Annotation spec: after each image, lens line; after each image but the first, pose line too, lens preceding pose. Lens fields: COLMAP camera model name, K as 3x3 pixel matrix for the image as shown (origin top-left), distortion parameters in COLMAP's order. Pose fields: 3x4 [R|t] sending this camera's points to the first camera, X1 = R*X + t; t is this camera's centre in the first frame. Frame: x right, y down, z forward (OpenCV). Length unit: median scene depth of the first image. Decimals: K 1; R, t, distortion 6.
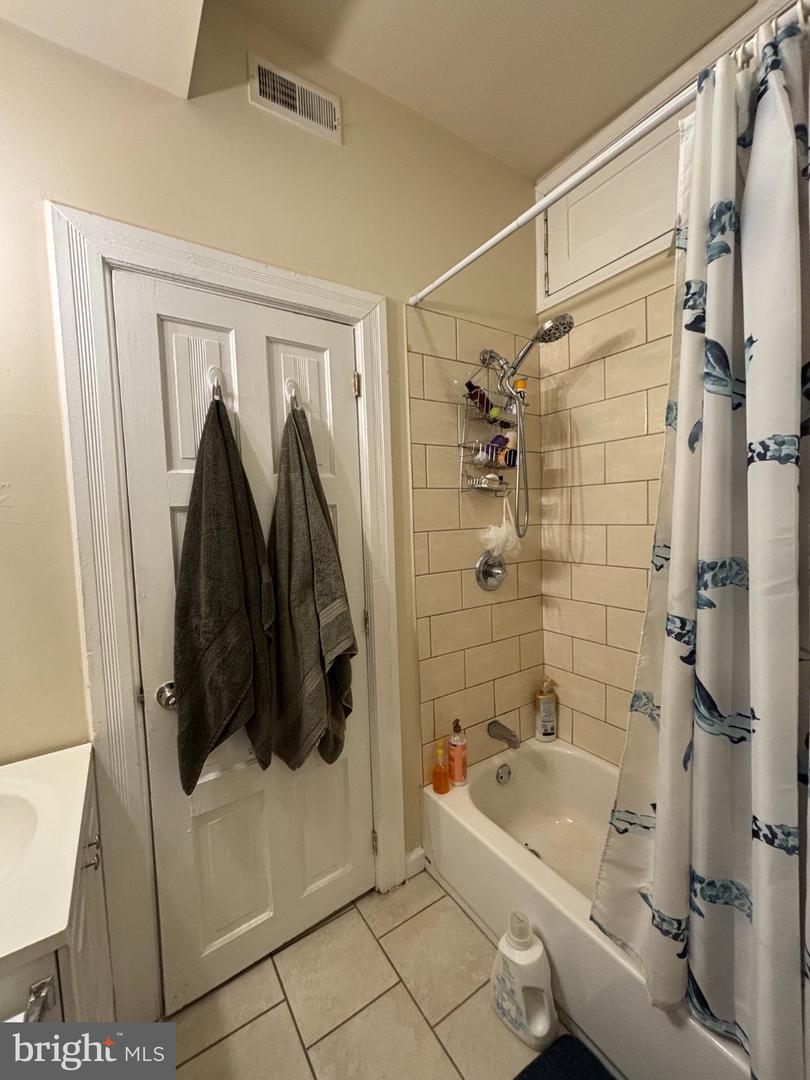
lens RADIAL K [[434.6, 0, 410.7], [0, 434.6, 544.5], [0, 0, 1]] dist [0.002027, -0.000851]
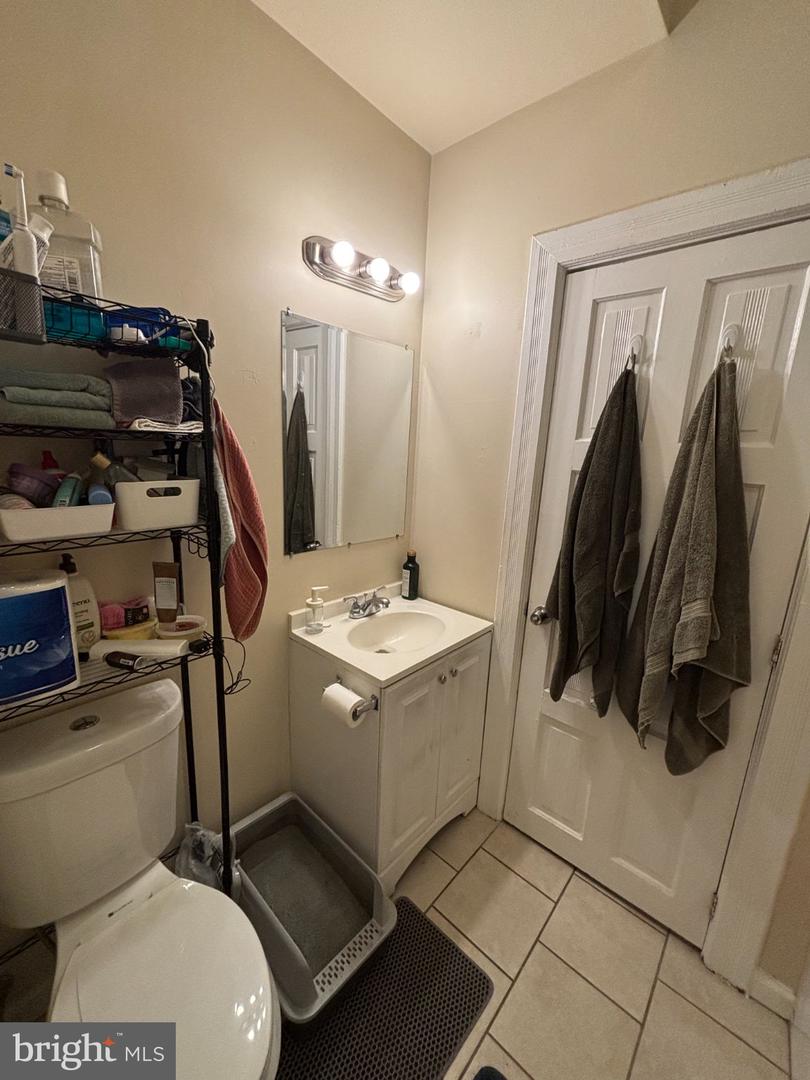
lens RADIAL K [[434.6, 0, 404.4], [0, 434.6, 539.7], [0, 0, 1]] dist [0.002027, -0.000851]
pose [[0.241235, 0.245757, -0.938834, 0.434930], [-0.119269, 0.967579, 0.222635, -0.100588], [0.963110, 0.058267, 0.262725, 0.227574]]
